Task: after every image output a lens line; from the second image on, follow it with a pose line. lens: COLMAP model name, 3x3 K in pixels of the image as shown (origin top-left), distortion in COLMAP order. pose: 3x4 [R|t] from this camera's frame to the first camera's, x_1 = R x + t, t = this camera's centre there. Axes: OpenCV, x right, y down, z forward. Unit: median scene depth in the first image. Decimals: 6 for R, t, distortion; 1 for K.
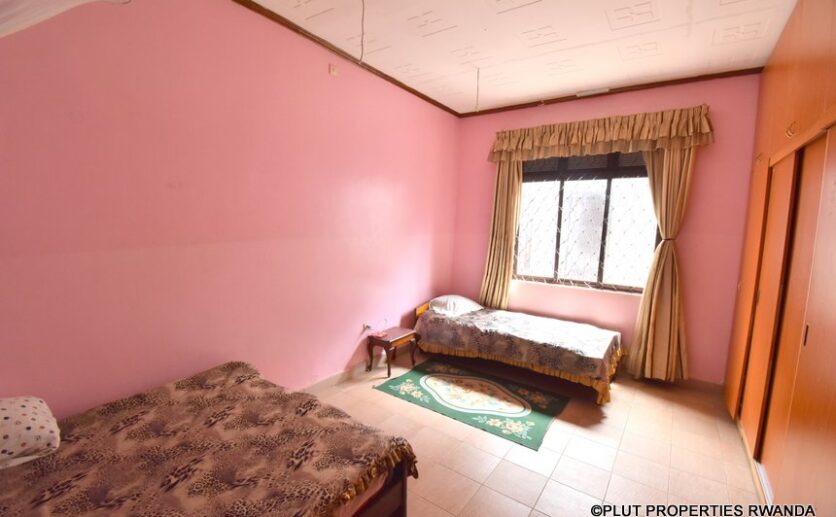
lens RADIAL K [[369.3, 0, 416.5], [0, 369.3, 263.2], [0, 0, 1]] dist [-0.016052, -0.001044]
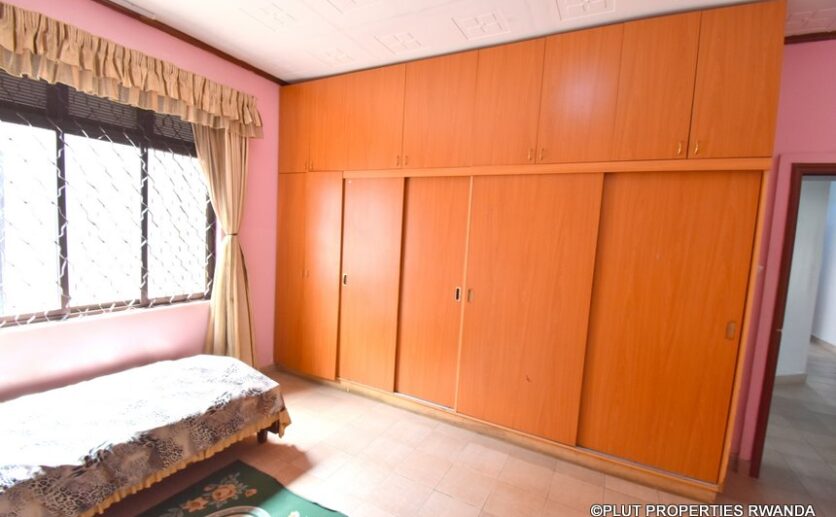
lens RADIAL K [[369.3, 0, 416.5], [0, 369.3, 263.2], [0, 0, 1]] dist [-0.016052, -0.001044]
pose [[-0.119208, -0.125455, 0.984911, -0.256578], [0.049477, 0.990002, 0.132092, -0.086771], [-0.991636, 0.064477, -0.111809, 0.624786]]
